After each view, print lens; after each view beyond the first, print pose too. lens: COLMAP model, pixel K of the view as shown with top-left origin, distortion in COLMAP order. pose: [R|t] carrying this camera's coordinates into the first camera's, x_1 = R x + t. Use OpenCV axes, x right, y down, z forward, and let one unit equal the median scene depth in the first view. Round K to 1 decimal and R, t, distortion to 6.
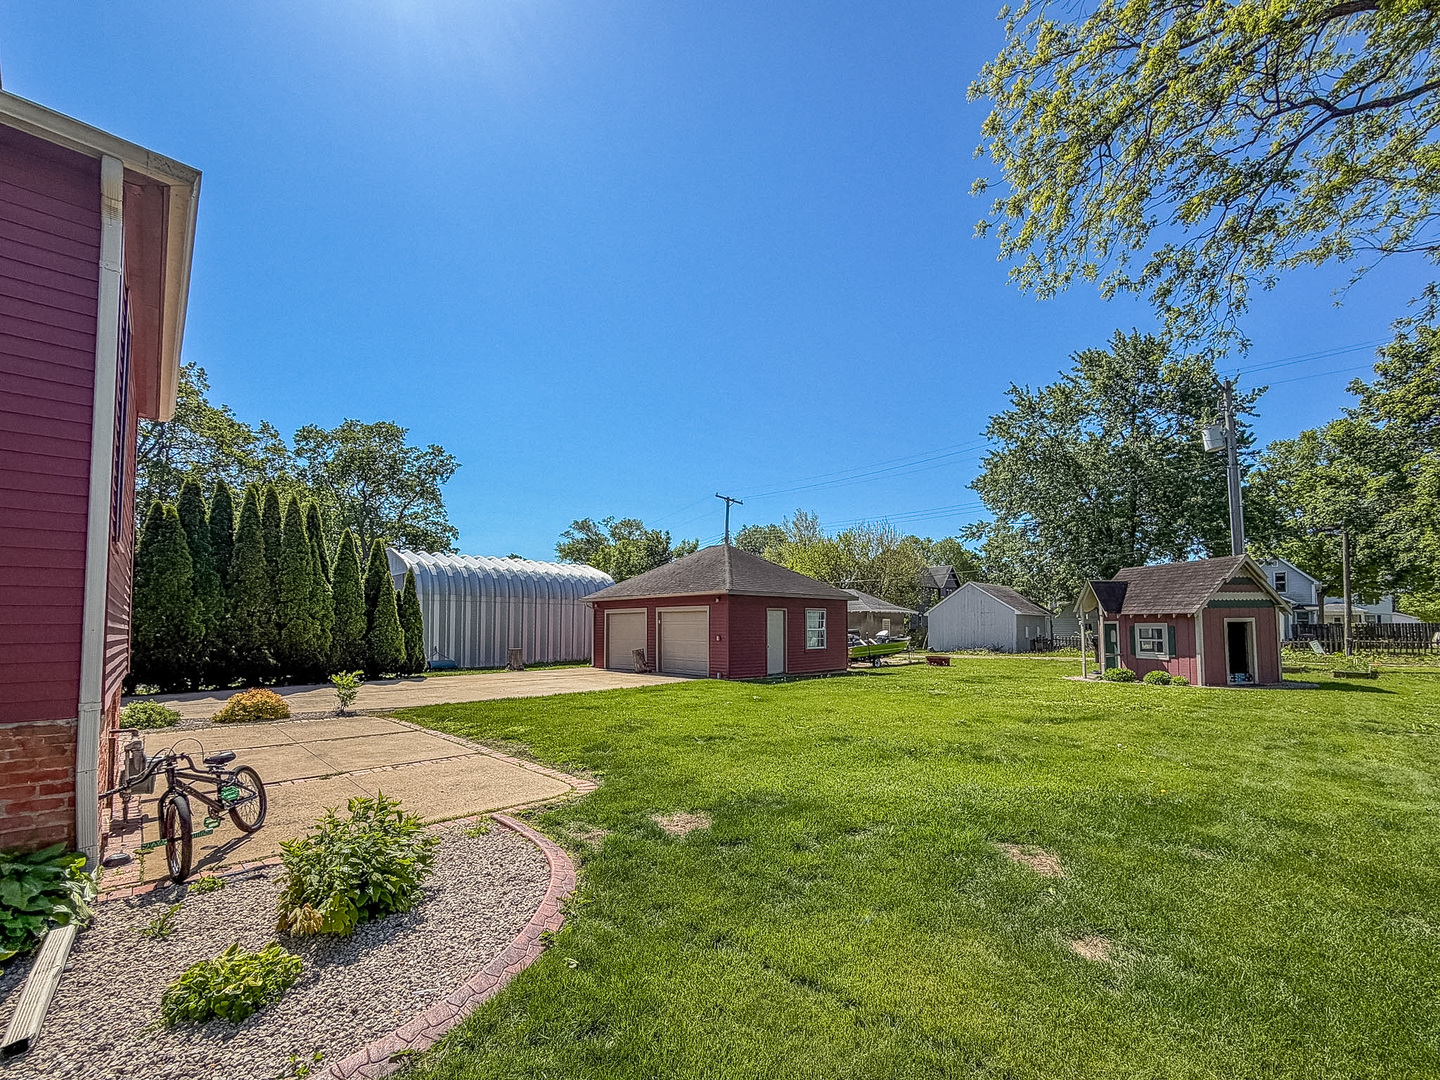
lens RADIAL K [[593.7, 0, 731.8], [0, 593.7, 595.9], [0, 0, 1]] dist [0.000973, -0.000539]
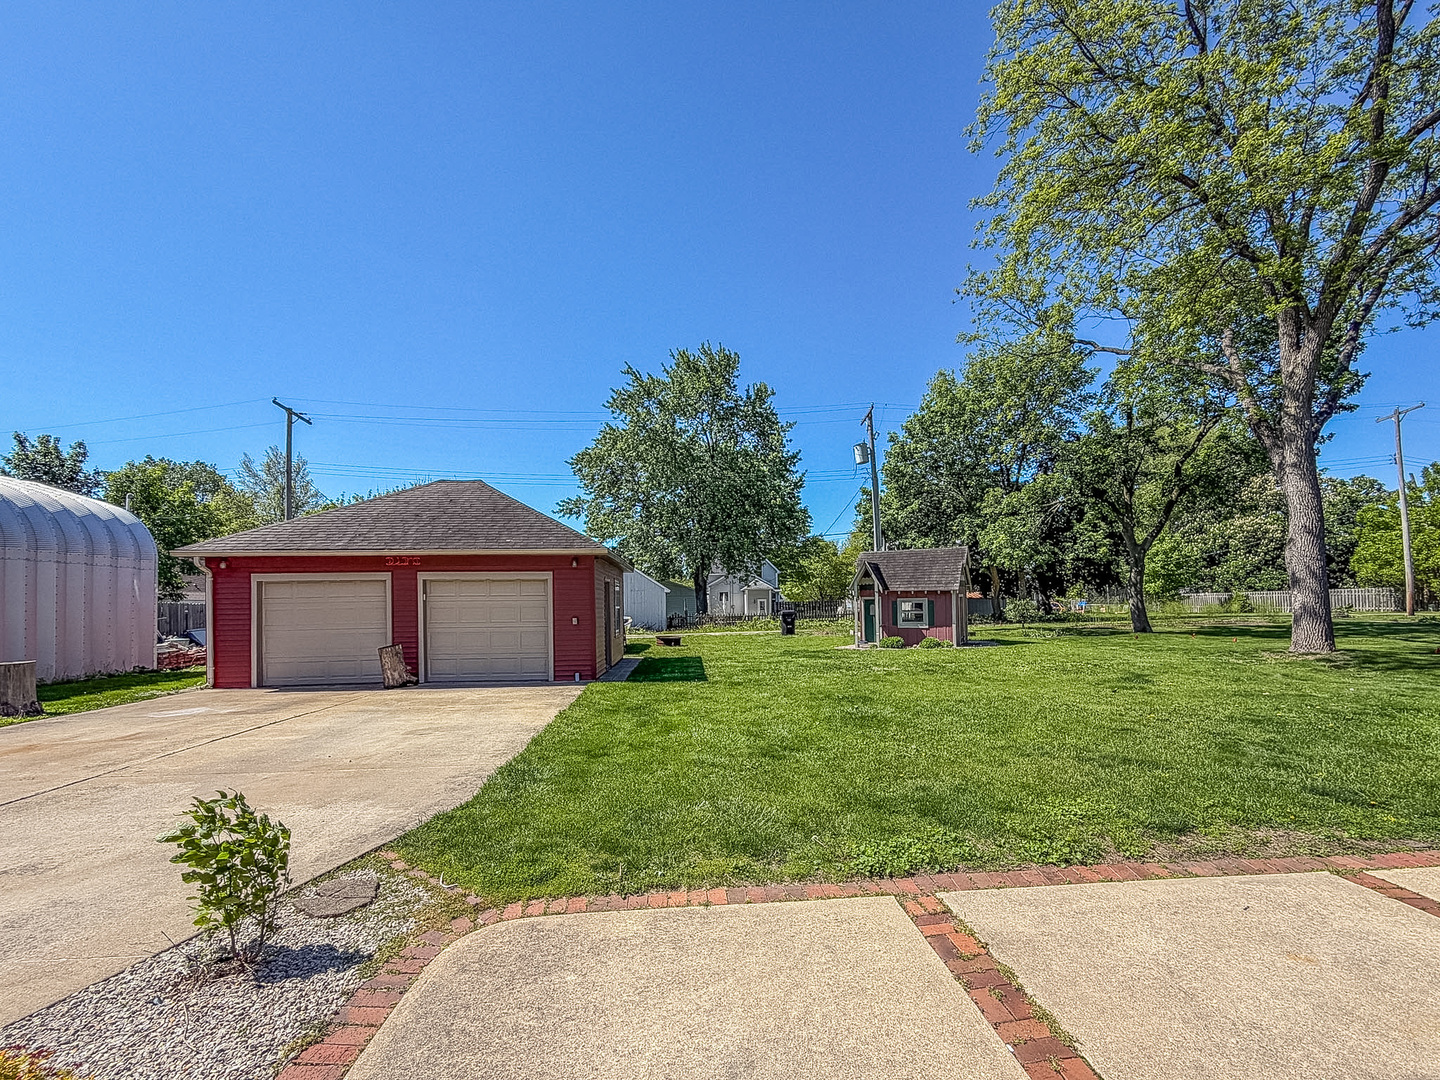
lens RADIAL K [[593.7, 0, 737.1], [0, 593.7, 595.7], [0, 0, 1]] dist [0.000973, -0.000539]
pose [[0.646789, 0.002850, 0.762663, -0.330283], [-0.027856, 0.999414, 0.019889, 0.019697], [-0.762160, -0.034109, 0.646490, 0.369514]]
